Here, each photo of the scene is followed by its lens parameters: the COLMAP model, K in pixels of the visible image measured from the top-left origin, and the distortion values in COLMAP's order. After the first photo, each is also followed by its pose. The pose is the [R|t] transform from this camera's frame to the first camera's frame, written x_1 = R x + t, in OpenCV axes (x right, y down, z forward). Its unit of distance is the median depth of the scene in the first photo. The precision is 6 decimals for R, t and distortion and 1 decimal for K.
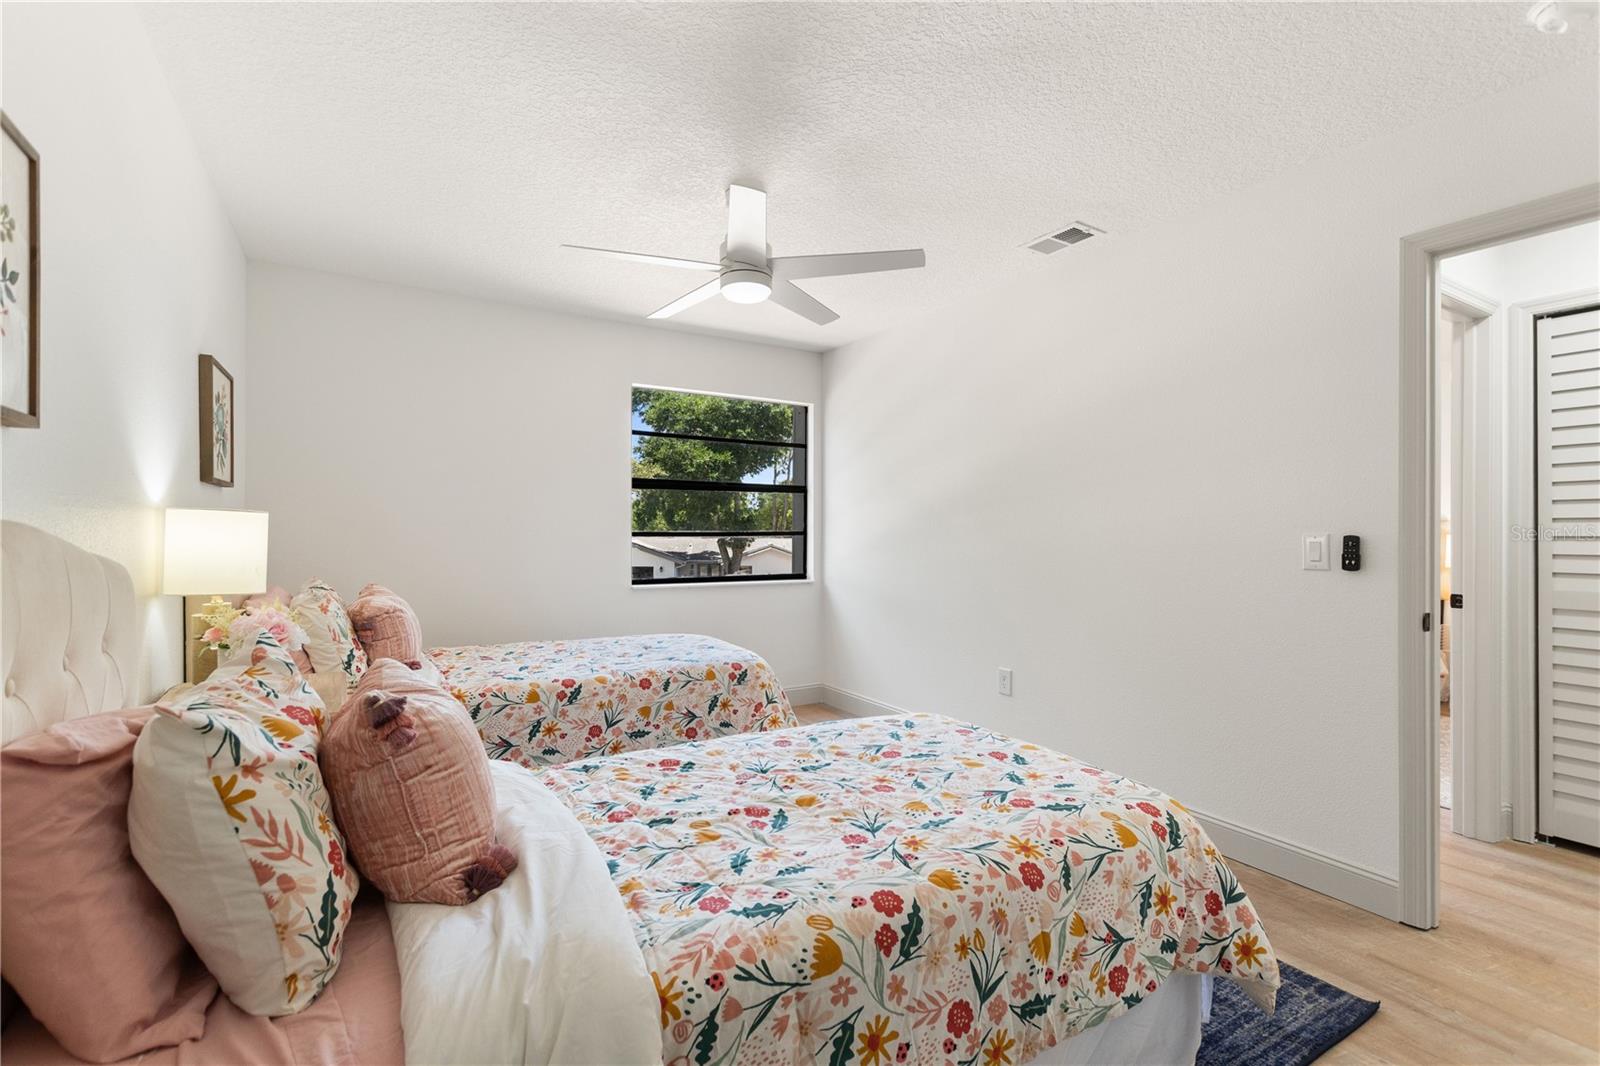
lens RADIAL K [[720.2, 0, 794.7], [0, 720.2, 532.3], [0, 0, 1]] dist [0.001782, -0.000638]
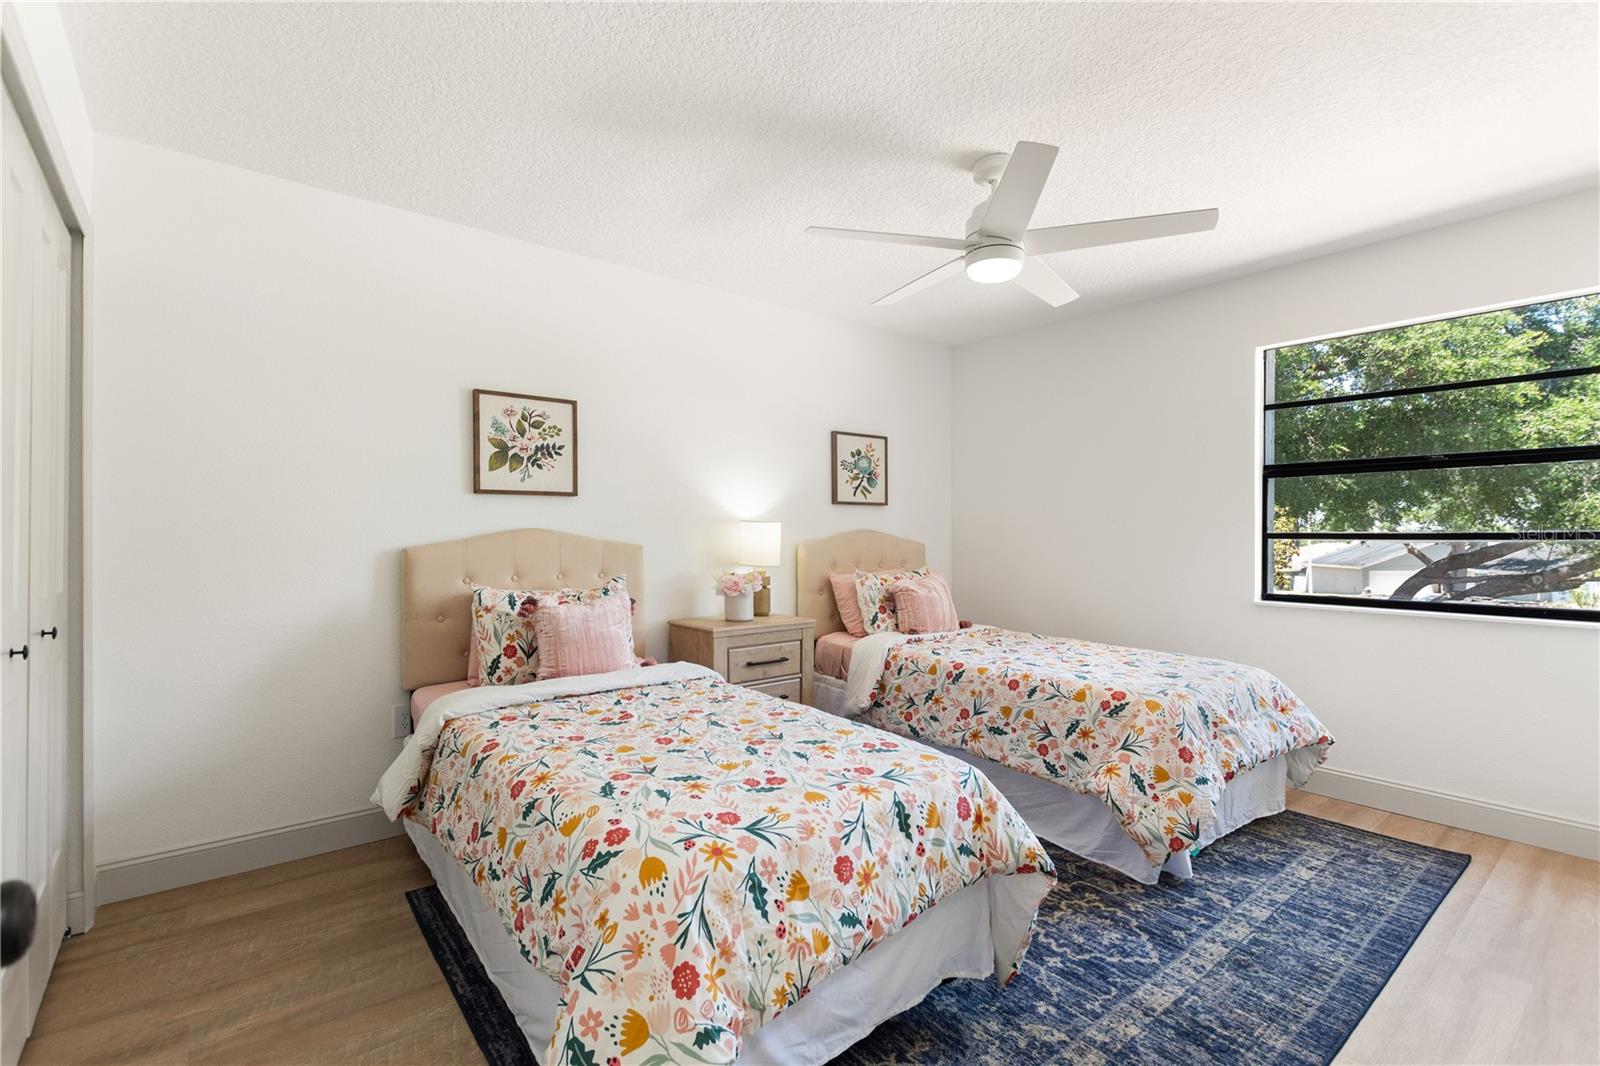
lens RADIAL K [[713.8, 0, 799.1], [0, 713.8, 537.8], [0, 0, 1]] dist [0.012470, -0.006630]
pose [[0.133762, 0.001397, -0.991012, 1.031790], [0.000501, 0.999999, 0.001477, 0.007787], [0.991013, -0.000694, 0.133762, 0.810626]]
